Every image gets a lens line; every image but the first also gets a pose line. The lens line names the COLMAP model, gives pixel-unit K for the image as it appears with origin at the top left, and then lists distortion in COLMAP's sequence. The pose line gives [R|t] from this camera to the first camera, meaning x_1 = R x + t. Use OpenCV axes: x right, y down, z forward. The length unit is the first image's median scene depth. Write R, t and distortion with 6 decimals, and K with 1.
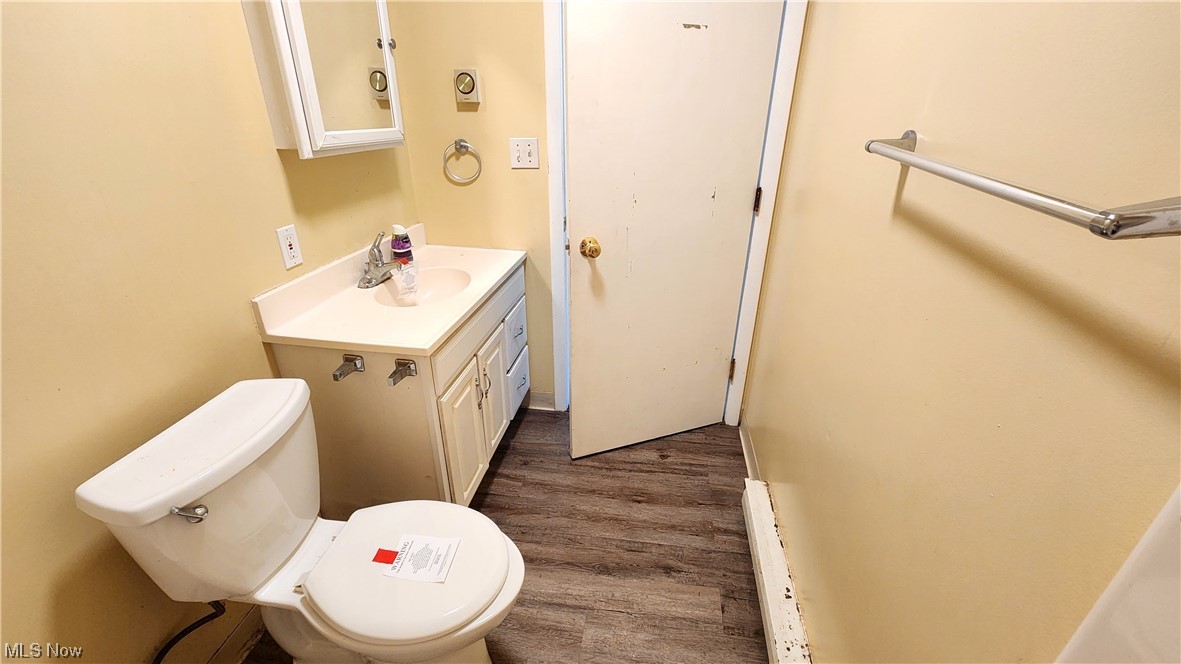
lens RADIAL K [[487.0, 0, 594.2], [0, 487.0, 336.9], [0, 0, 1]] dist [-0.003185, -0.000376]
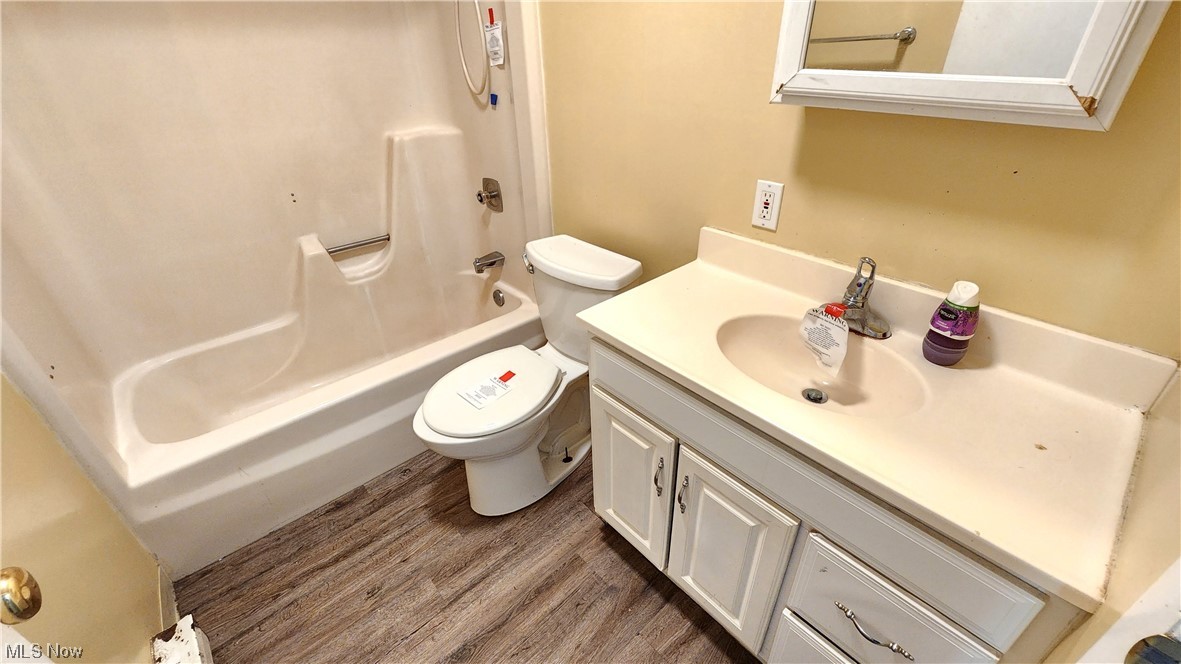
lens RADIAL K [[487.0, 0, 597.8], [0, 487.0, 329.8], [0, 0, 1]] dist [-0.003185, -0.000376]
pose [[-0.636295, 0.396853, -0.661541, 0.207874], [-0.318488, 0.645907, 0.693808, -0.514721], [0.702634, 0.652160, -0.284594, 1.114113]]
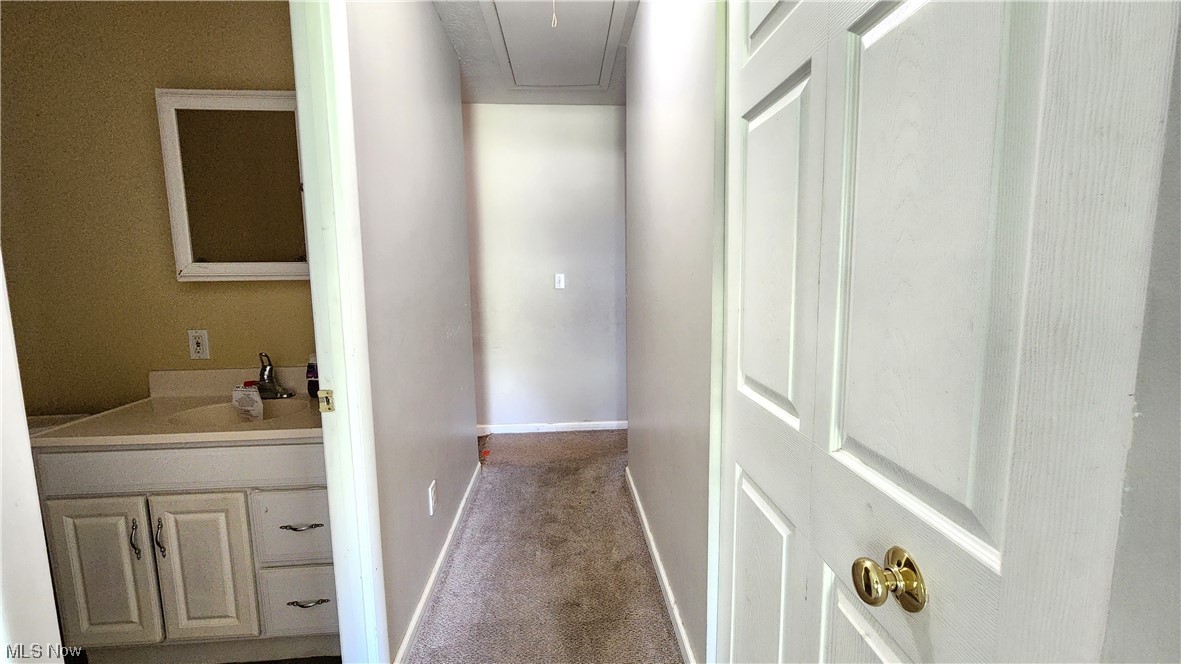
lens RADIAL K [[487.0, 0, 593.7], [0, 487.0, 330.5], [0, 0, 1]] dist [-0.003185, -0.000376]
pose [[0.208468, 0.098192, -0.973087, 0.814289], [-0.399551, 0.916685, 0.006903, -0.616952], [0.892692, 0.387359, 0.230333, 1.541907]]
